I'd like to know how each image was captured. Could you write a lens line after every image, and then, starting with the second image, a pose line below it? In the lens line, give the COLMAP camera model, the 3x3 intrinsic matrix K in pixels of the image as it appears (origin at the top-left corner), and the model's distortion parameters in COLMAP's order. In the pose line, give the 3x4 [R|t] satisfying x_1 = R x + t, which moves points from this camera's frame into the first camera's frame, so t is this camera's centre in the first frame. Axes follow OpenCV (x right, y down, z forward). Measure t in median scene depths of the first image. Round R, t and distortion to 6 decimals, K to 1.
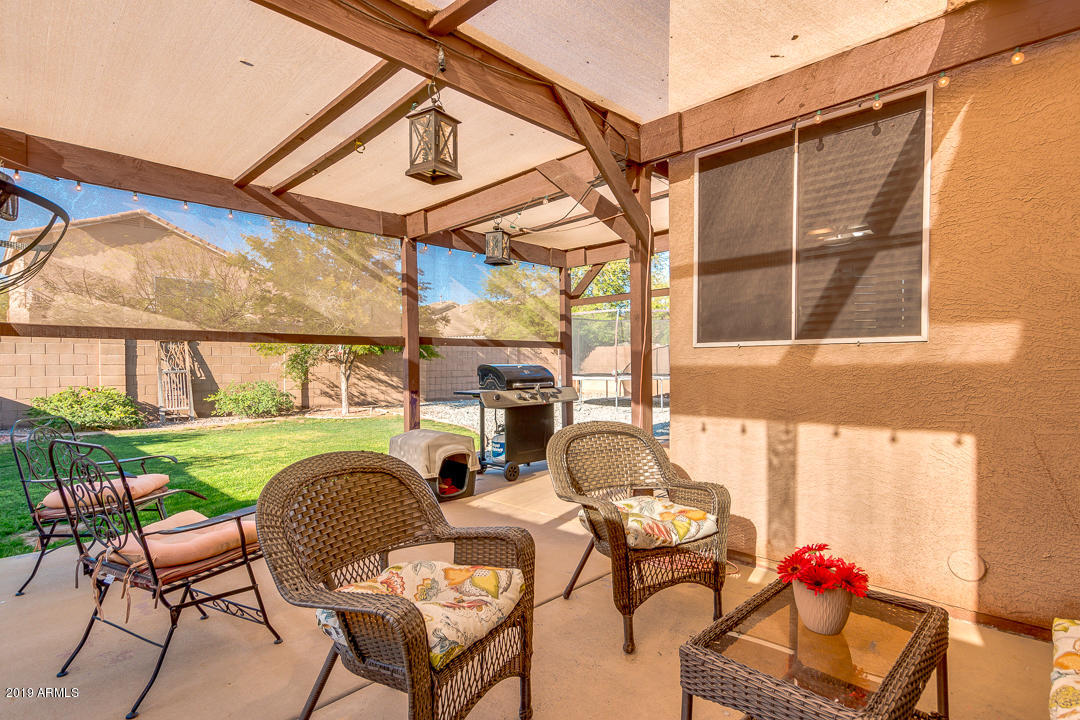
lens RADIAL K [[552.1, 0, 550.7], [0, 552.1, 369.1], [0, 0, 1]] dist [0.016198, -0.001074]
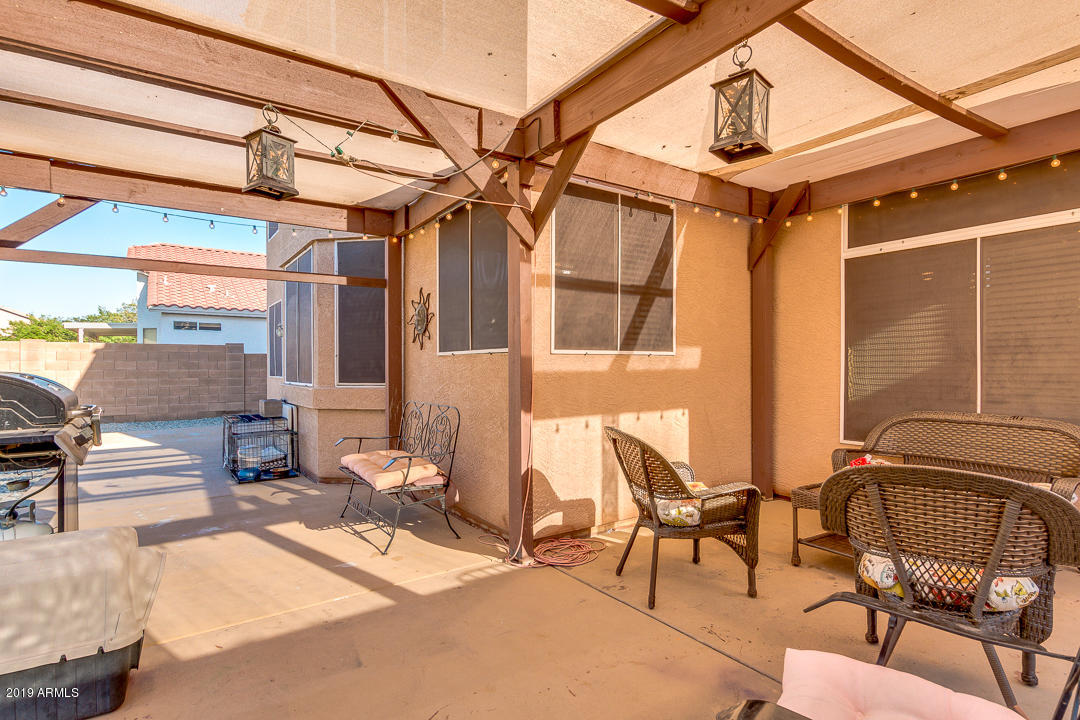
lens RADIAL K [[552.1, 0, 550.7], [0, 552.1, 369.1], [0, 0, 1]] dist [0.016198, -0.001074]
pose [[0.180685, 0.000029, 0.983541, -0.884655], [0.013011, 0.999912, -0.002420, -0.008288], [-0.983455, 0.013234, 0.180669, 0.914862]]
